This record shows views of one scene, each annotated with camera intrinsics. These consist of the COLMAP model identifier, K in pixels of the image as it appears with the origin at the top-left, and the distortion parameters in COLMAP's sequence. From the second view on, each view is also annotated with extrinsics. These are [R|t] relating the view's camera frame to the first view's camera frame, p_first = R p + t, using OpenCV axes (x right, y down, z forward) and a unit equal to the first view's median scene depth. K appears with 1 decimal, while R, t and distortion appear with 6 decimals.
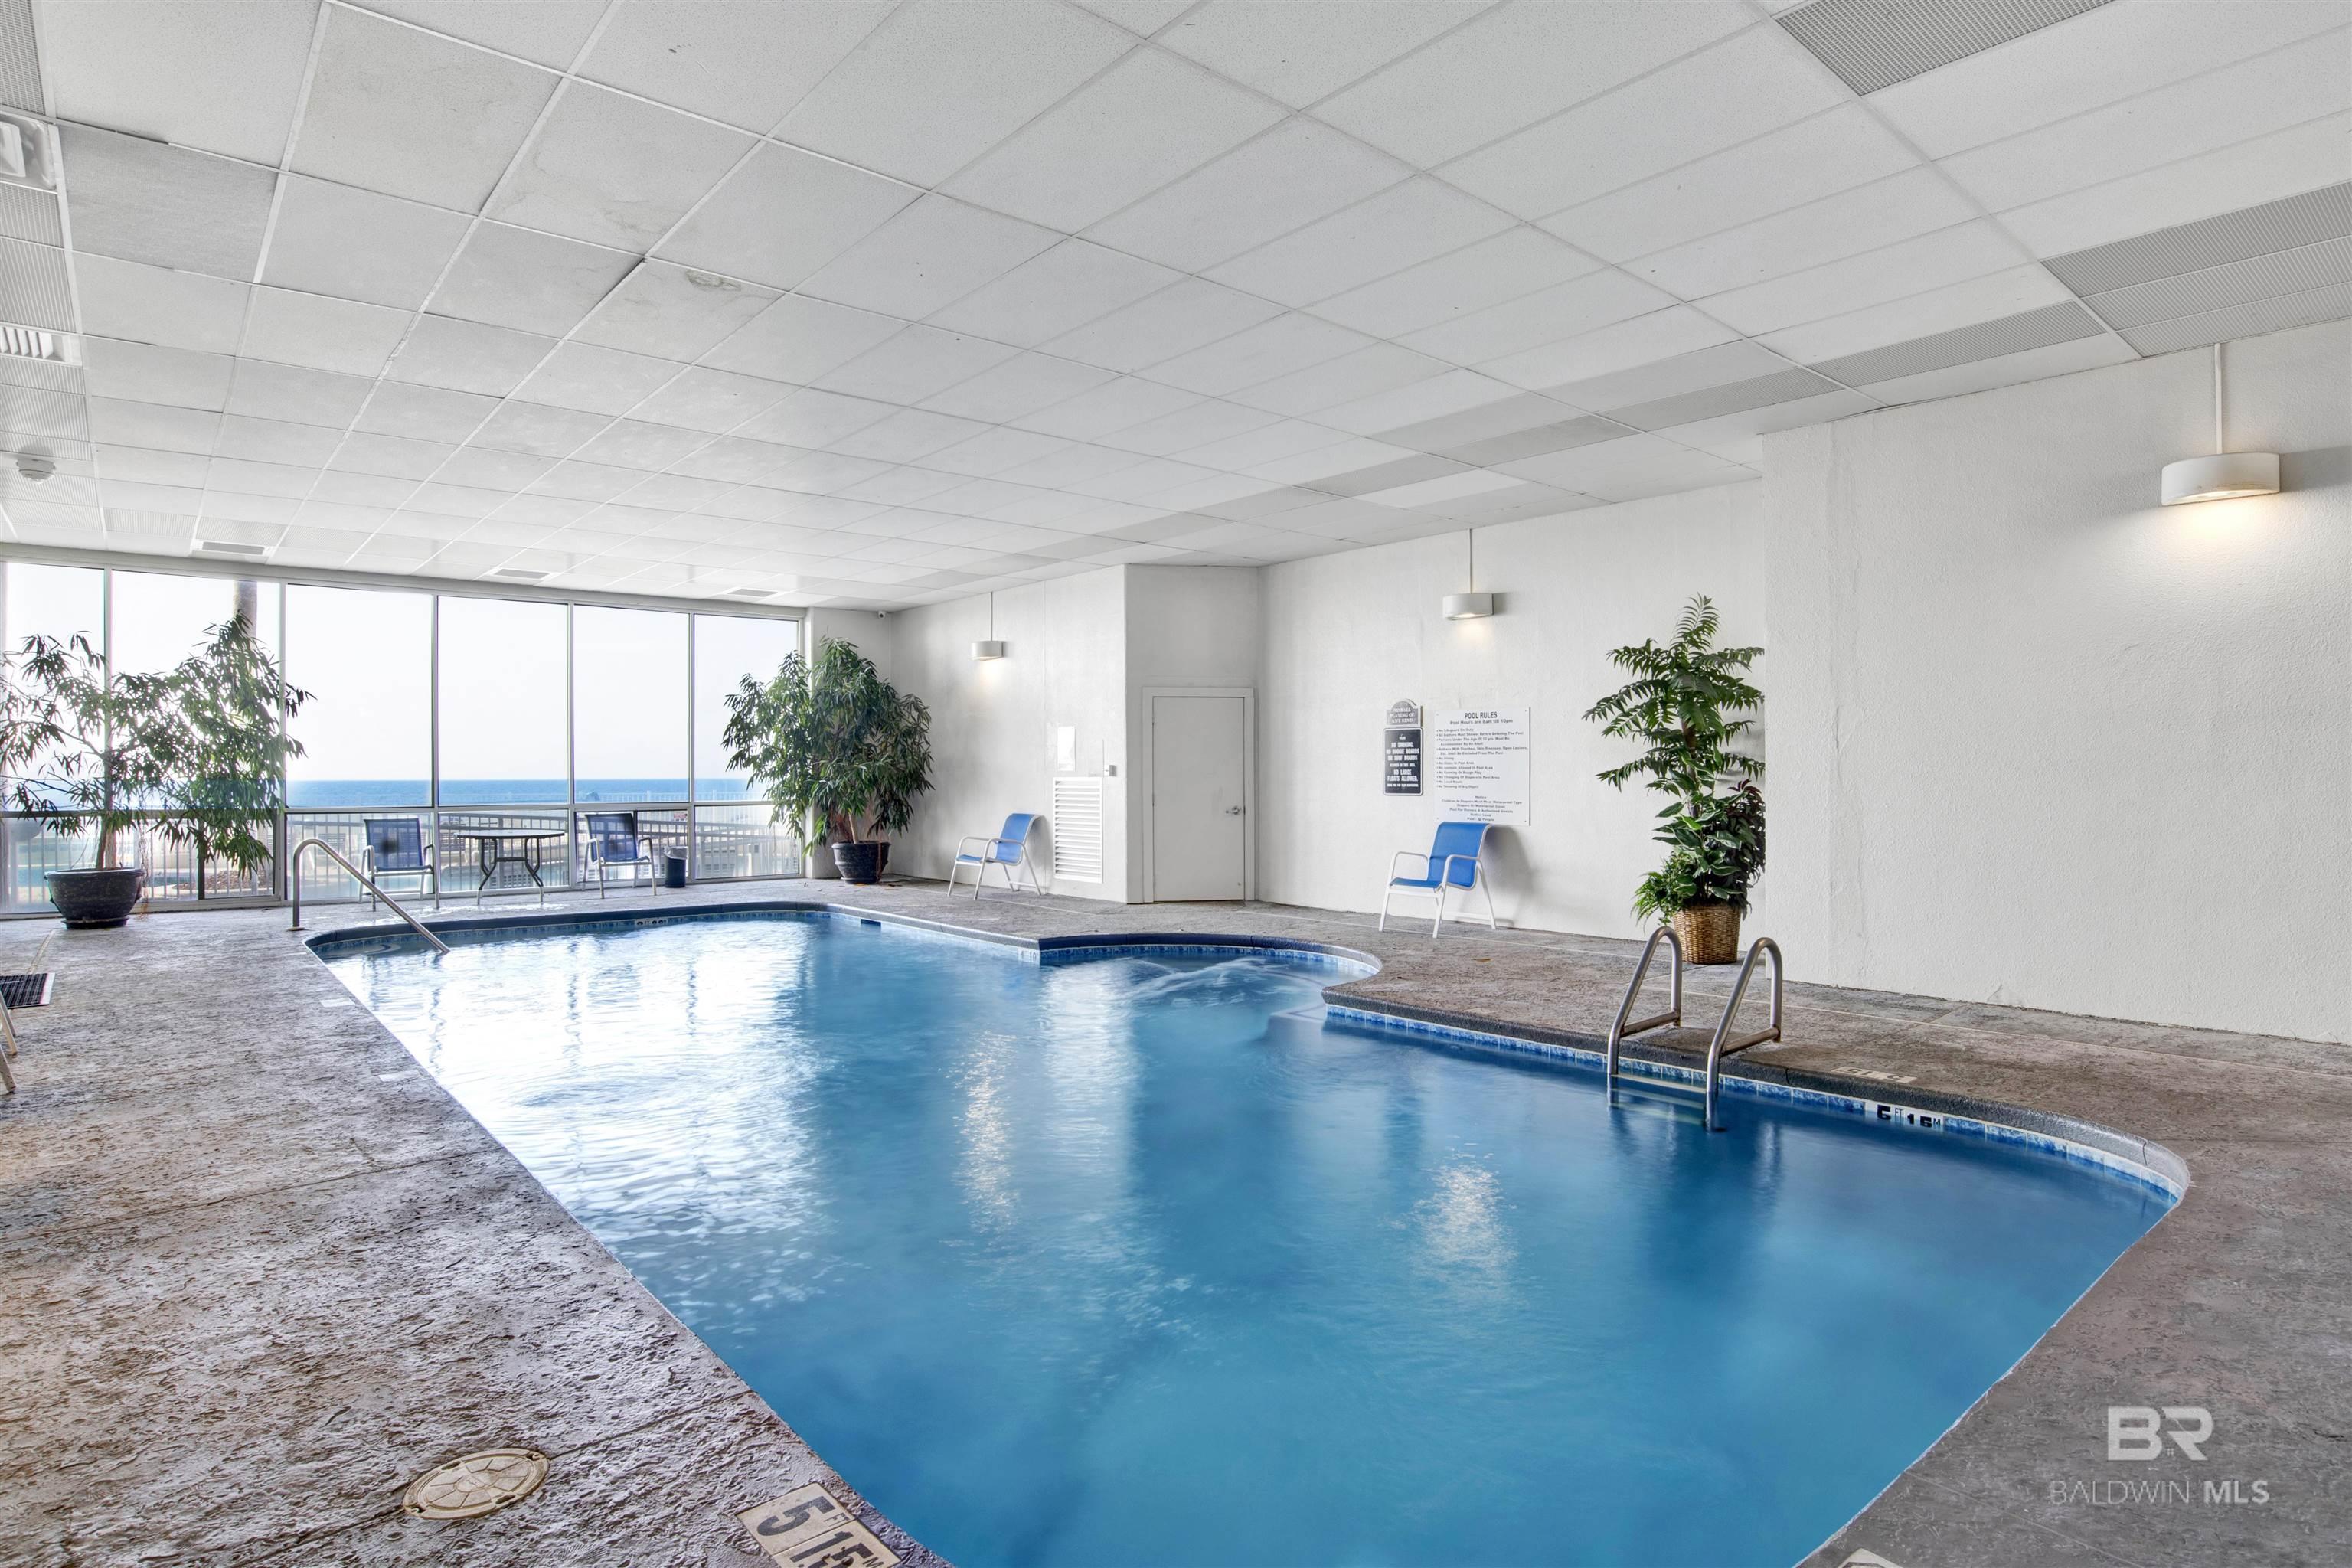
lens RADIAL K [[1234.8, 0, 1168.5], [0, 1234.8, 781.1], [0, 0, 1]] dist [-0.042378, 0.004573]
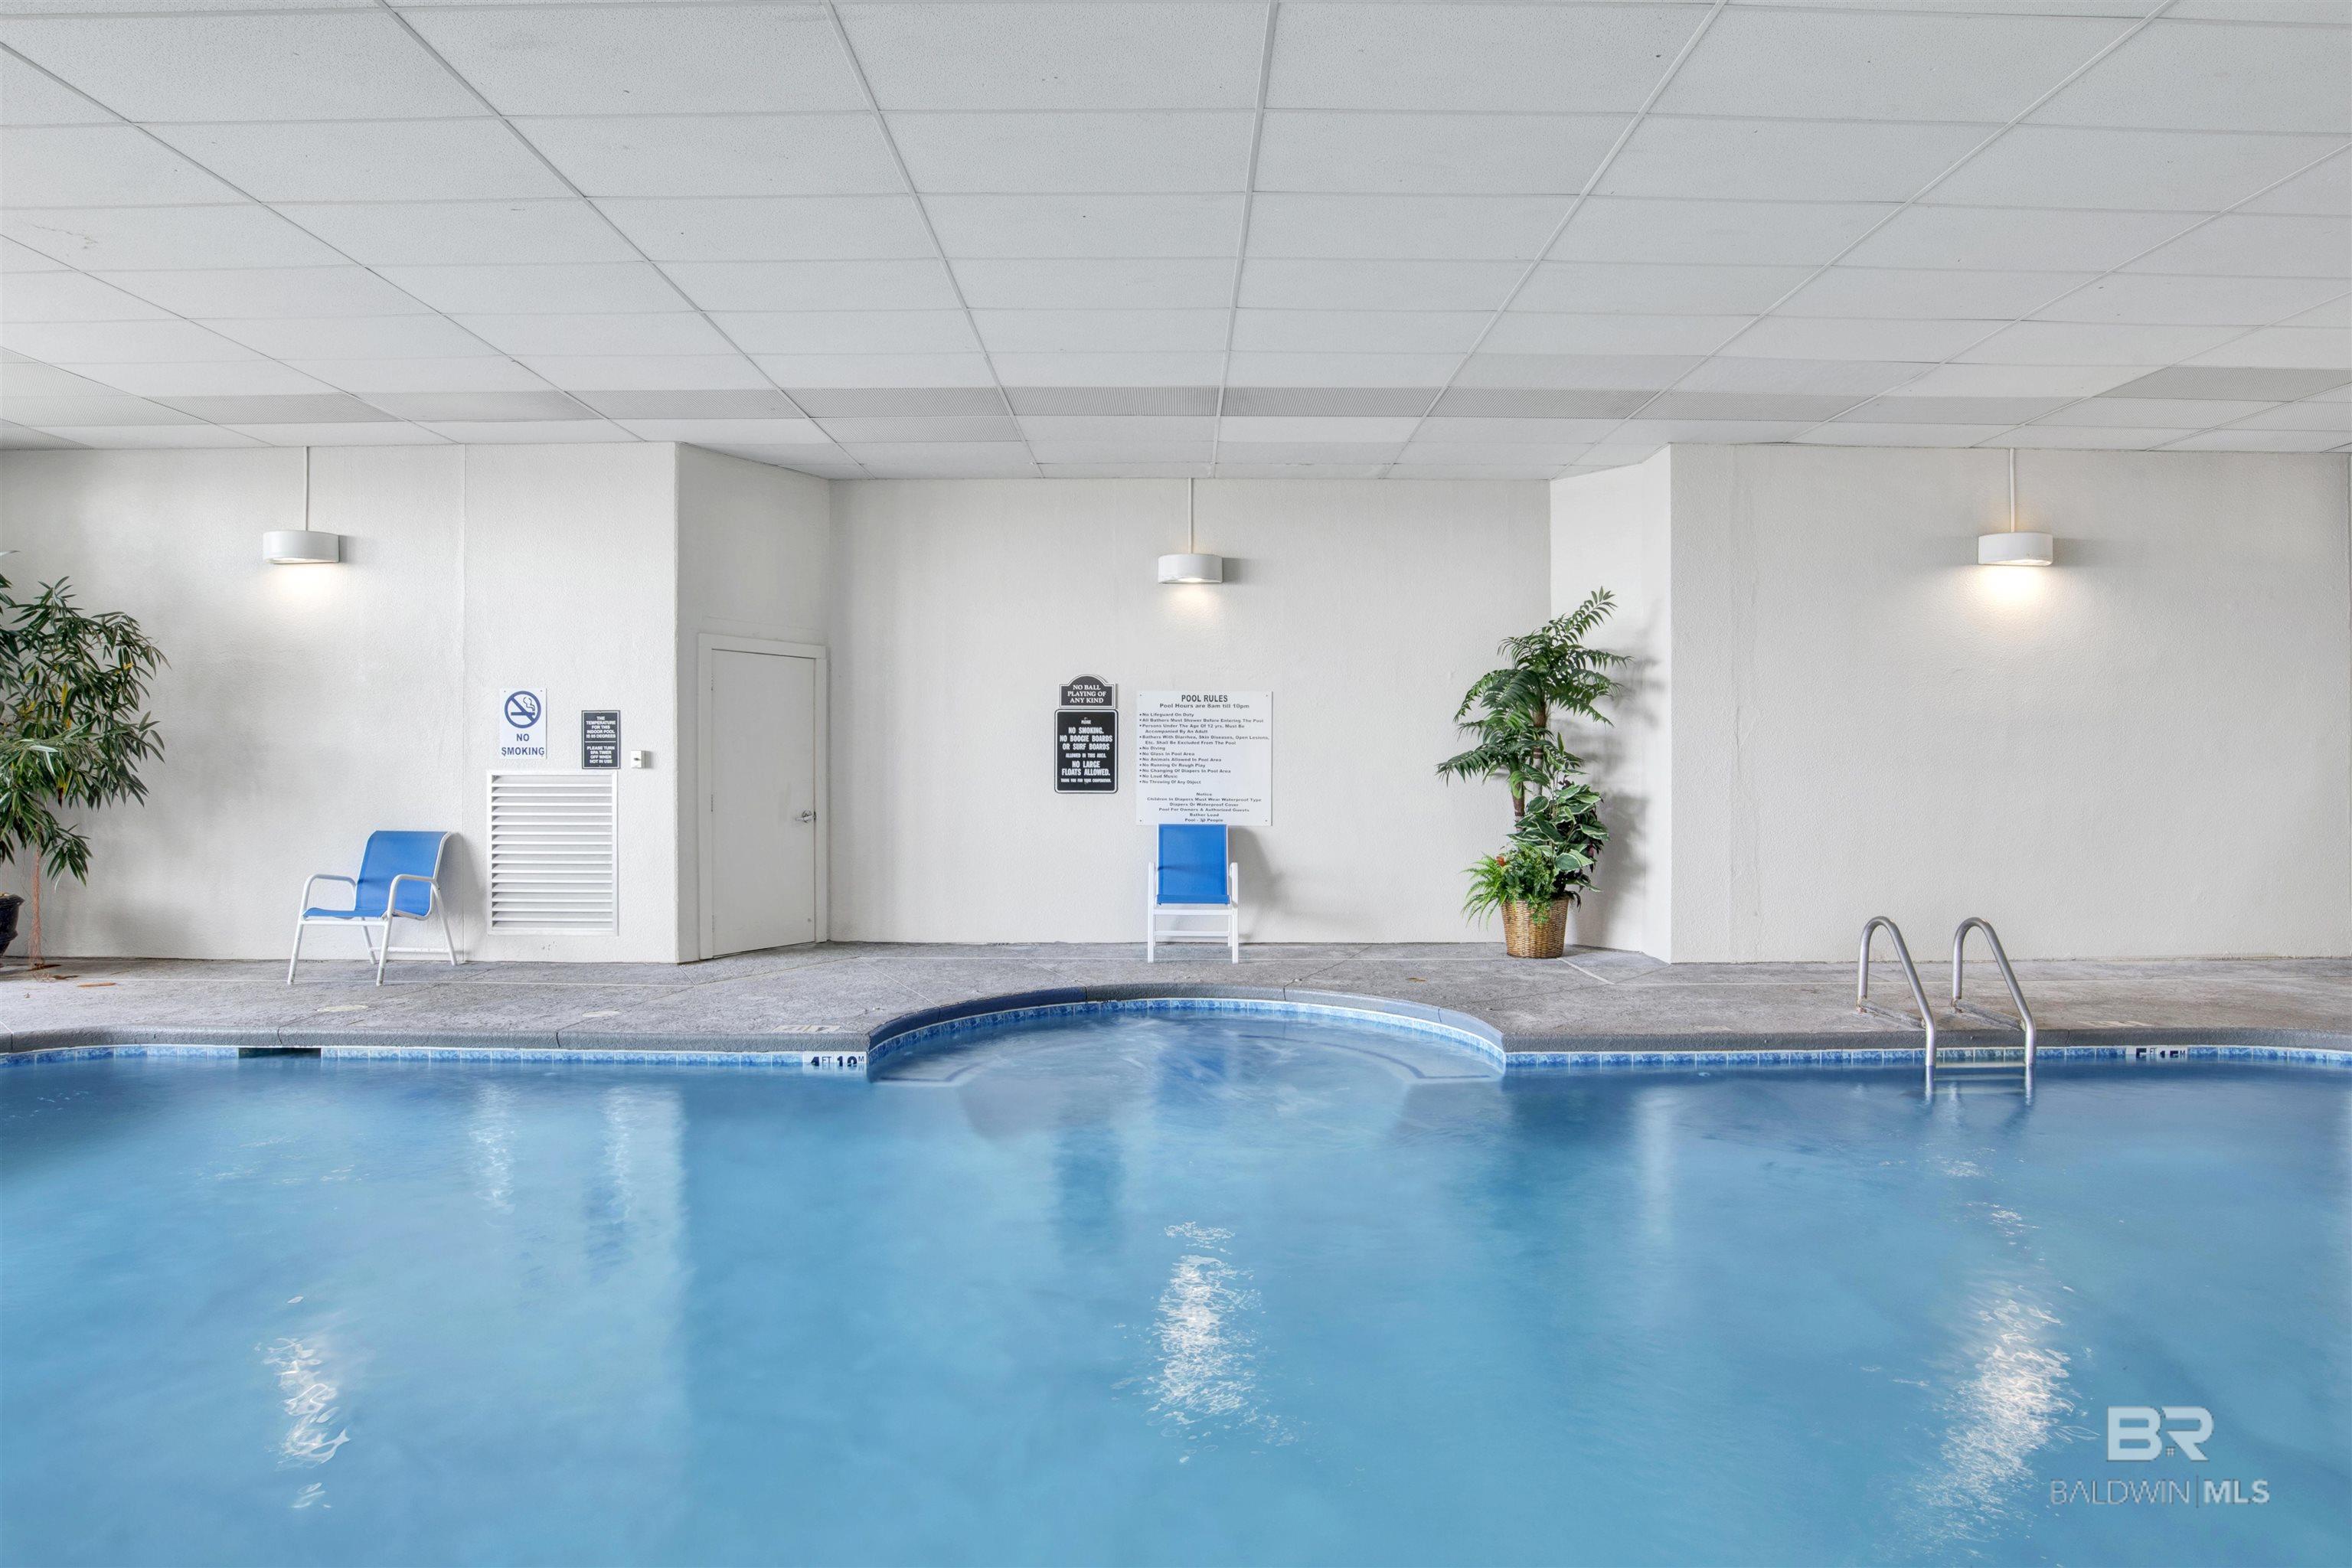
lens RADIAL K [[1362.0, 0, 1171.1], [0, 1362.0, 778.9], [0, 0, 1]] dist [-0.057314, 0.017342]
pose [[0.655832, -0.004725, 0.754892, -0.478099], [0.000720, 0.999984, 0.005633, -0.002880], [-0.754907, -0.003151, 0.655825, 0.404478]]
